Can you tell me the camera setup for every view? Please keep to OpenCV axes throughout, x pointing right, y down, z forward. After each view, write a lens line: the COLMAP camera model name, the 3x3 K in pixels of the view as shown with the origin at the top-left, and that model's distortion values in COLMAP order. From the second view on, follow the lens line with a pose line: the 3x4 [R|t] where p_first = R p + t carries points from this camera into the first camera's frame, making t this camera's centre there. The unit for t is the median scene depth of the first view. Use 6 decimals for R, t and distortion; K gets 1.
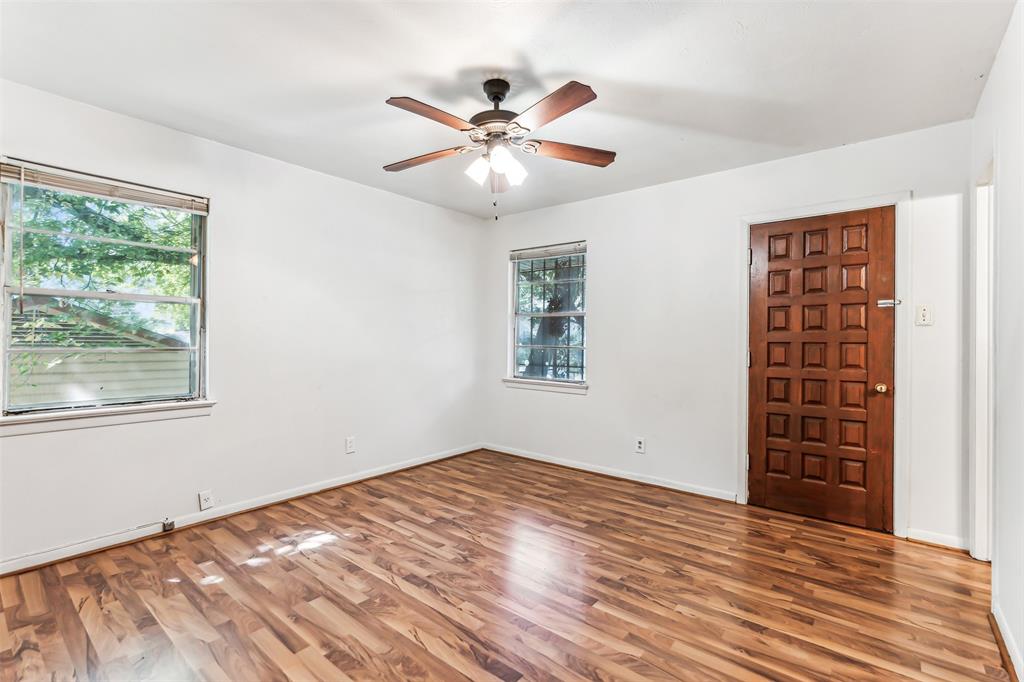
lens RADIAL K [[469.9, 0, 510.9], [0, 469.9, 342.9], [0, 0, 1]] dist [-0.000858, 0.000591]
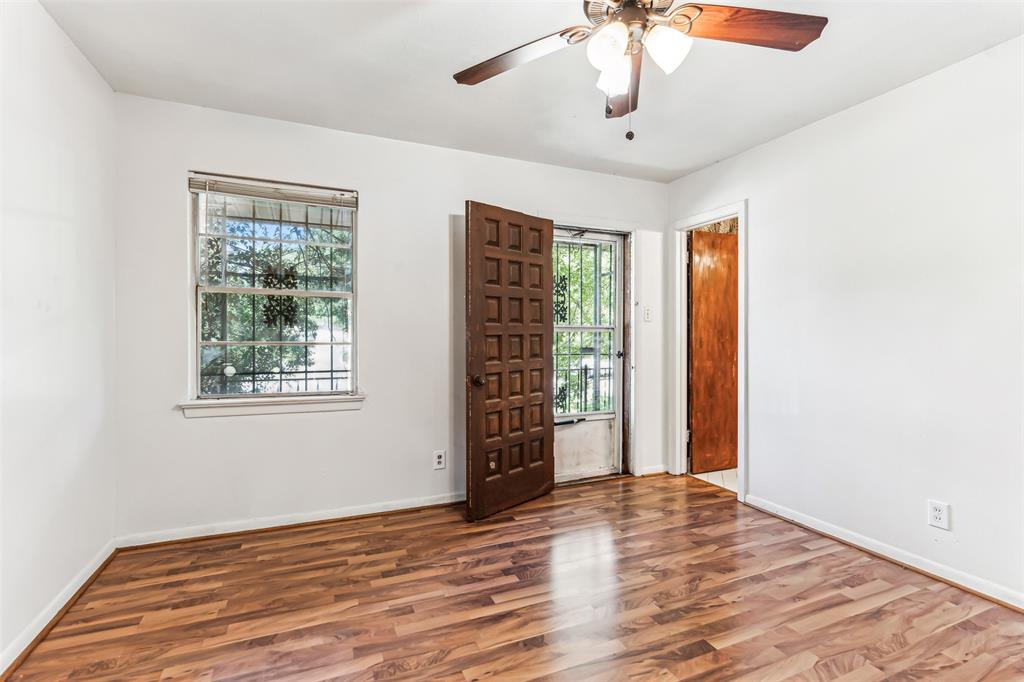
lens RADIAL K [[469.9, 0, 510.9], [0, 469.9, 342.9], [0, 0, 1]] dist [-0.000858, 0.000591]
pose [[0.456165, -0.023488, 0.889585, -0.437347], [0.005547, 0.999707, 0.023551, -0.007157], [-0.889878, -0.005809, 0.456162, 0.564889]]
